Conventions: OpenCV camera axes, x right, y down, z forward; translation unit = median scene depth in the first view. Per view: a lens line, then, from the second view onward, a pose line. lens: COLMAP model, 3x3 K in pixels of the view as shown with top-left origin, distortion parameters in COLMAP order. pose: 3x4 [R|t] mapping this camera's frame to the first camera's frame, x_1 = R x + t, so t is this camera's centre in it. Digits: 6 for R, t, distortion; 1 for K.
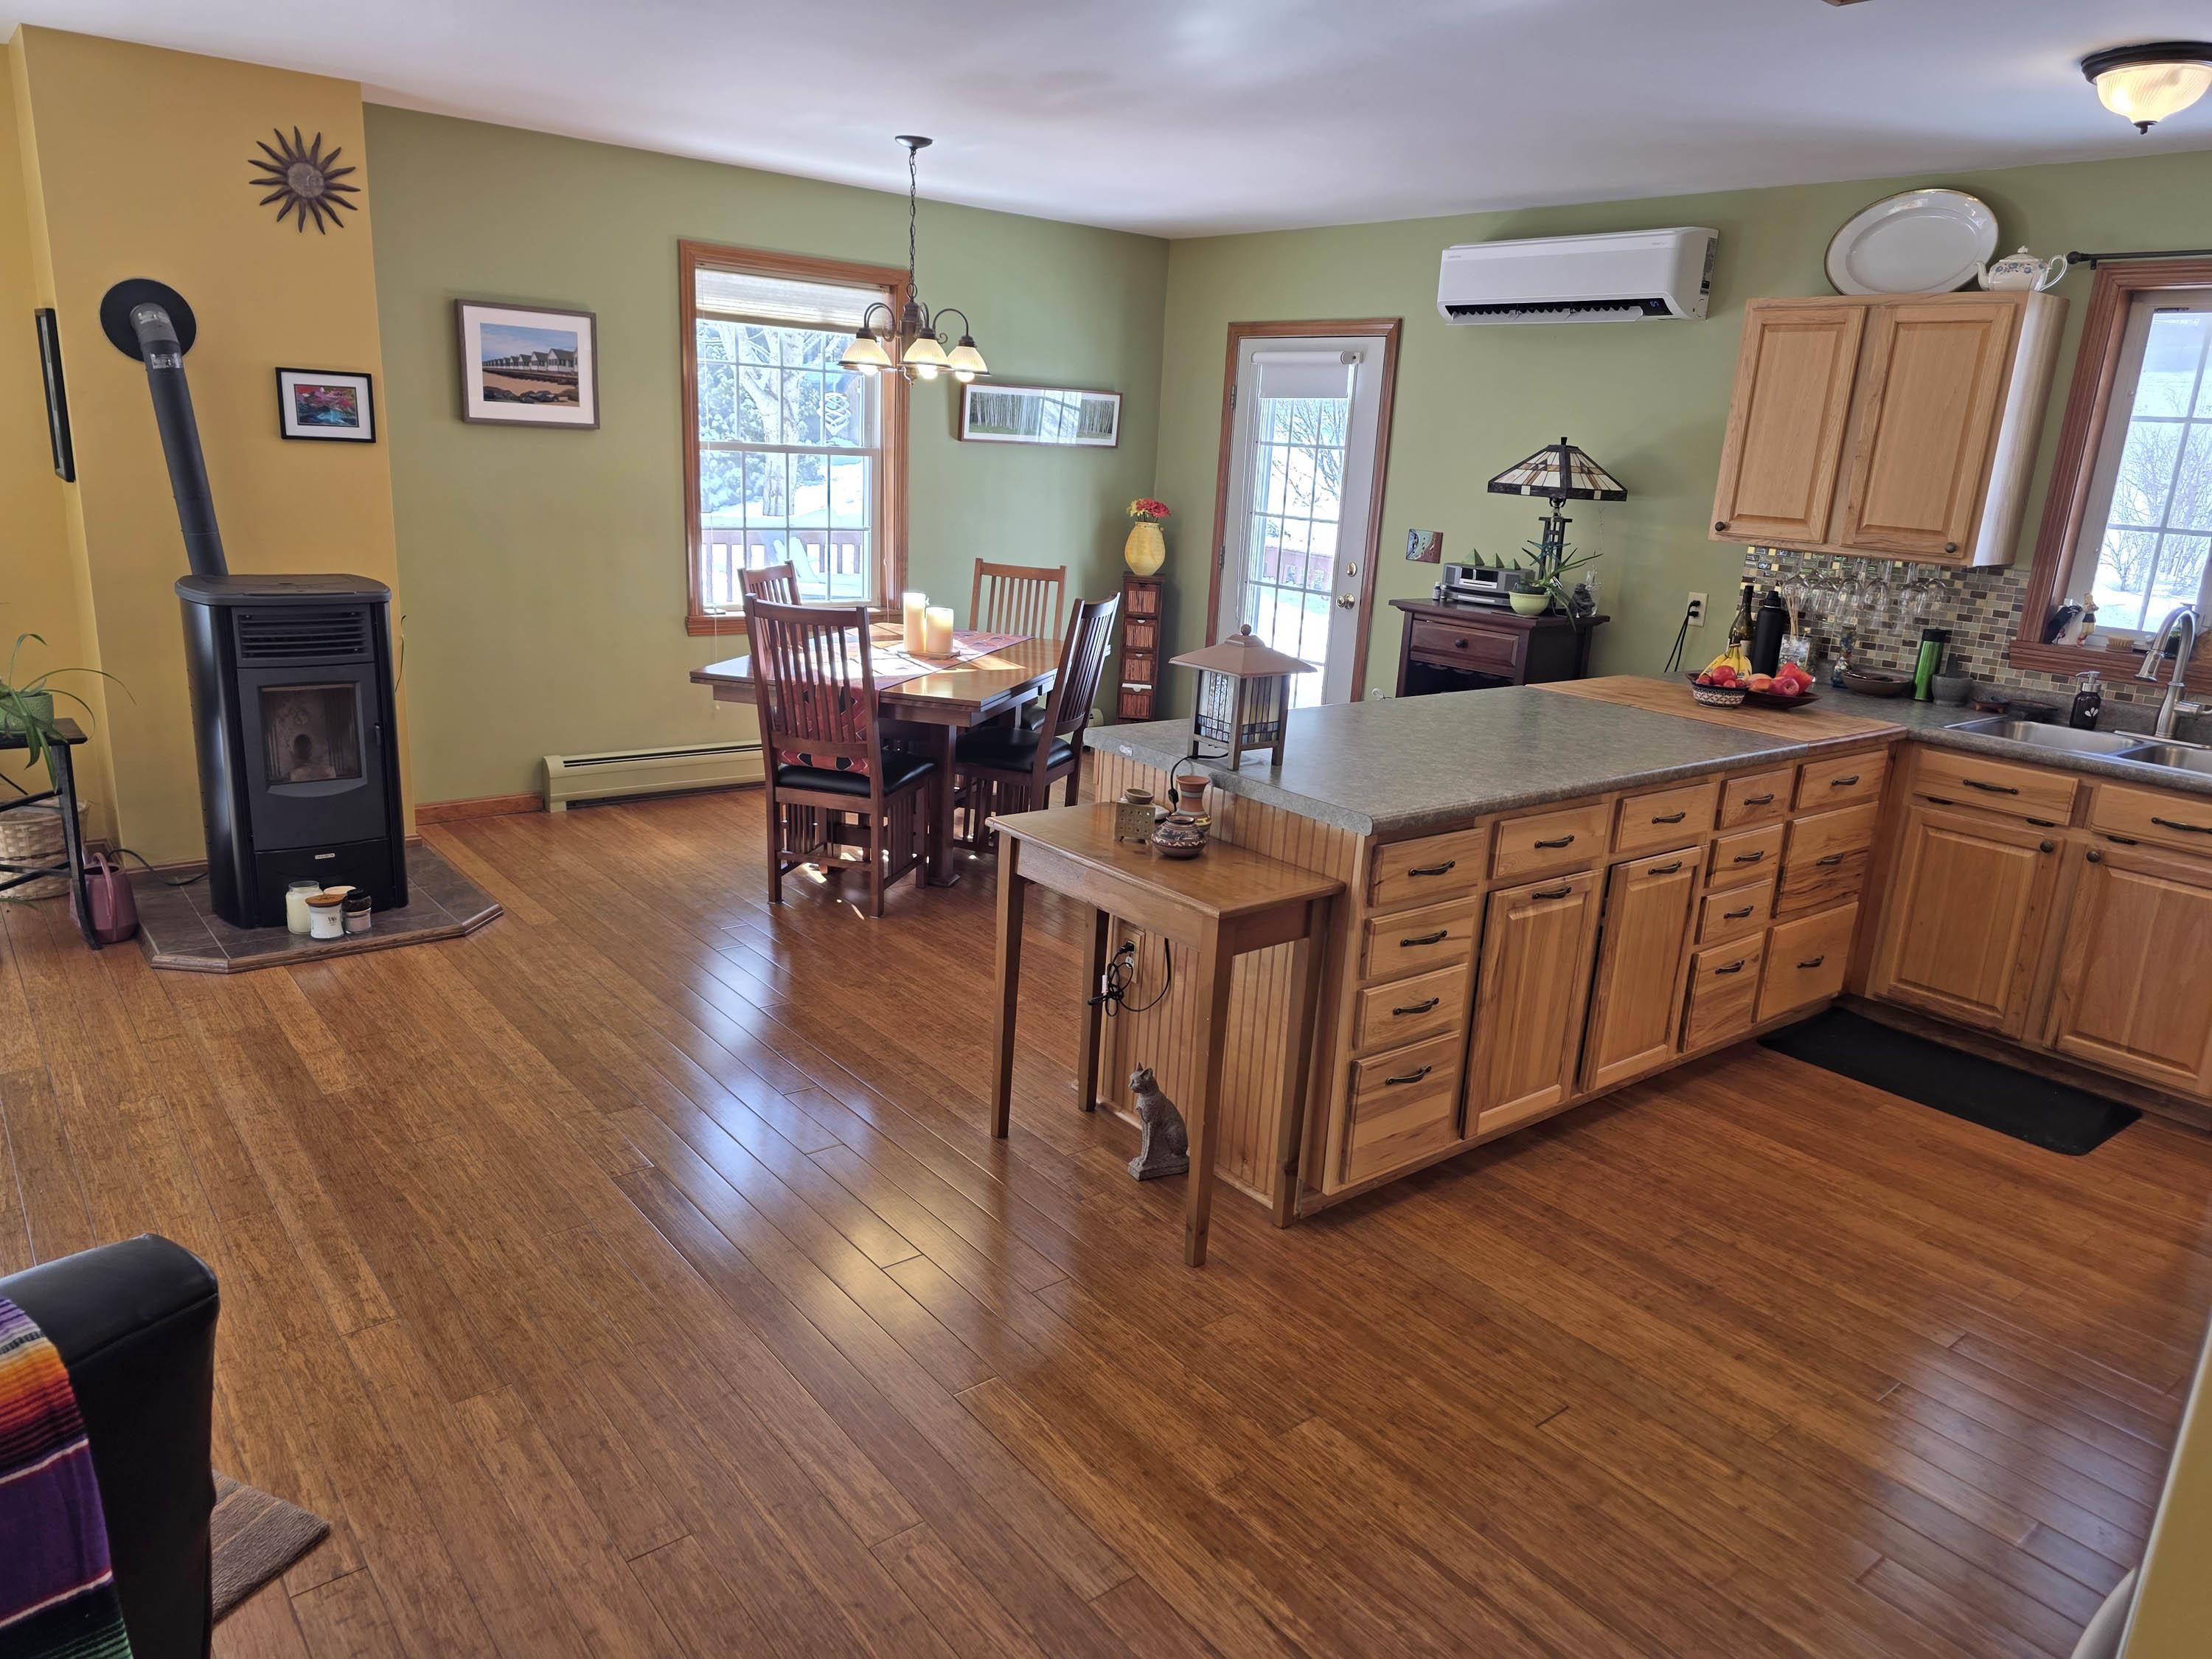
lens RADIAL K [[1483.6, 0, 1129.7], [0, 1483.6, 822.7], [0, 0, 1]] dist [0.053848, -0.046642]
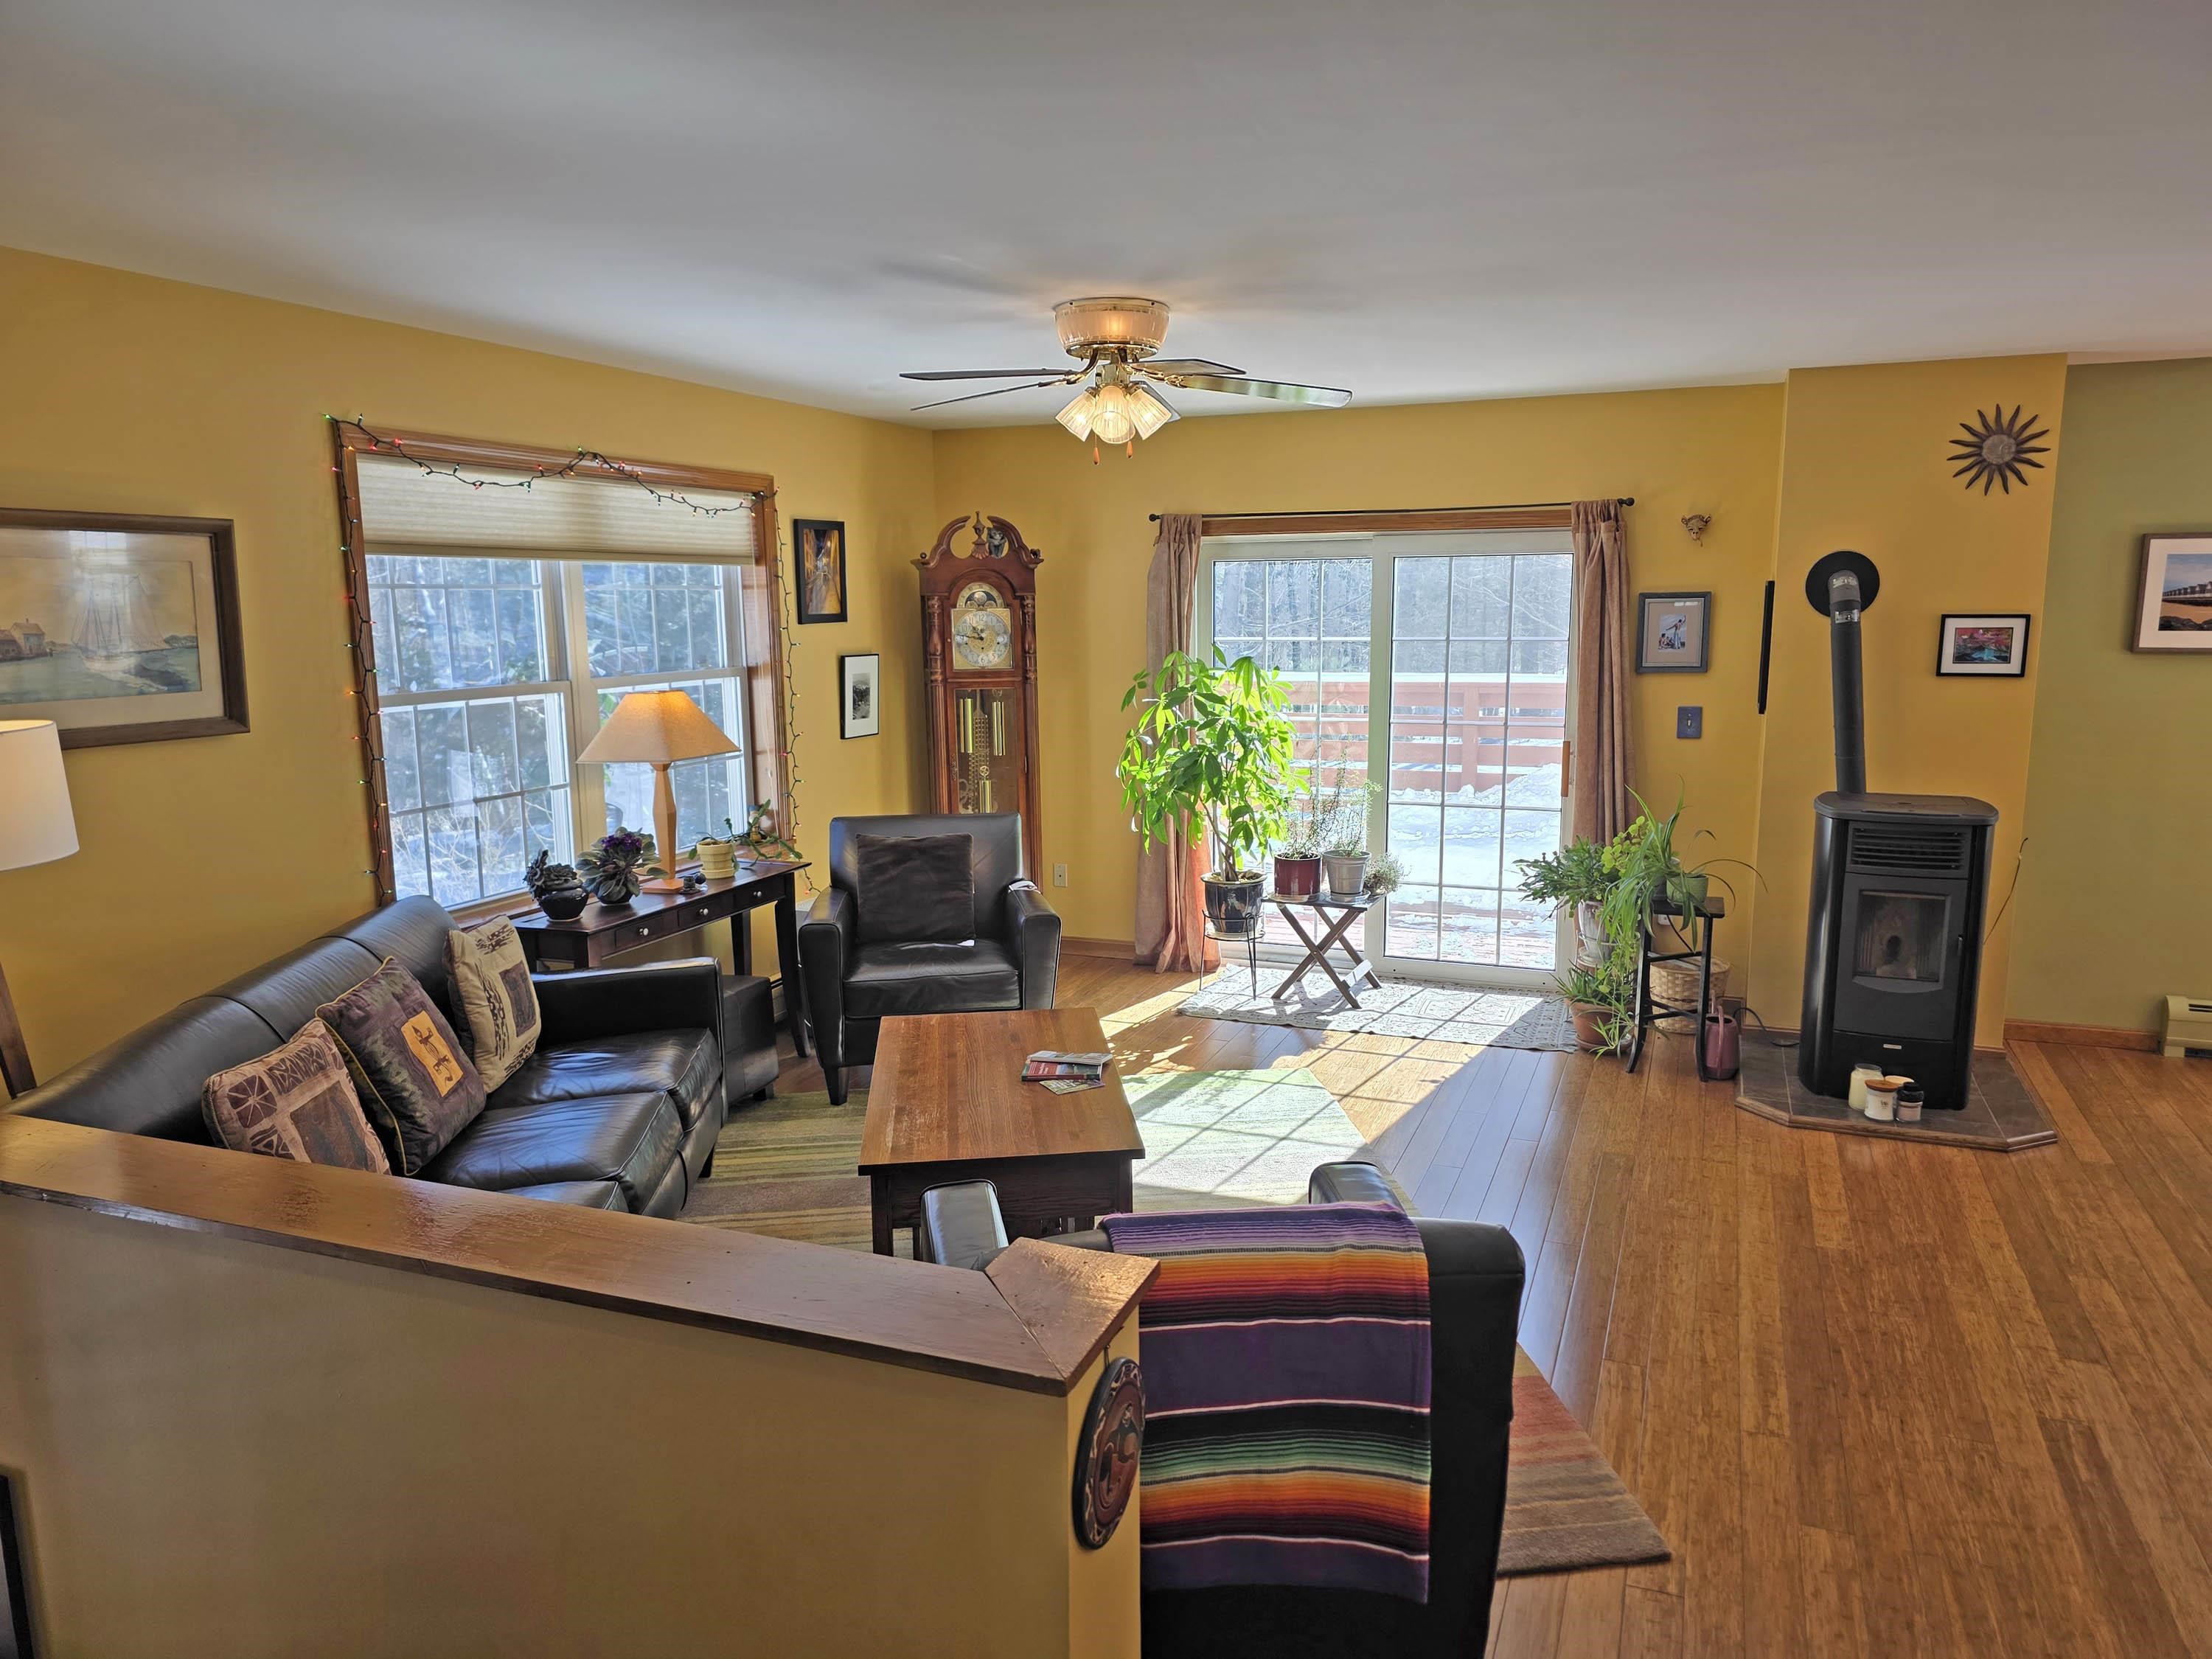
lens RADIAL K [[1483.6, 0, 1129.3], [0, 1483.6, 840.6], [0, 0, 1]] dist [0.053848, -0.046642]
pose [[0.484952, 0.086403, -0.870262, 0.136818], [-0.190382, 0.981672, -0.008626, -0.009934], [0.853567, 0.169865, 0.492513, -0.049685]]
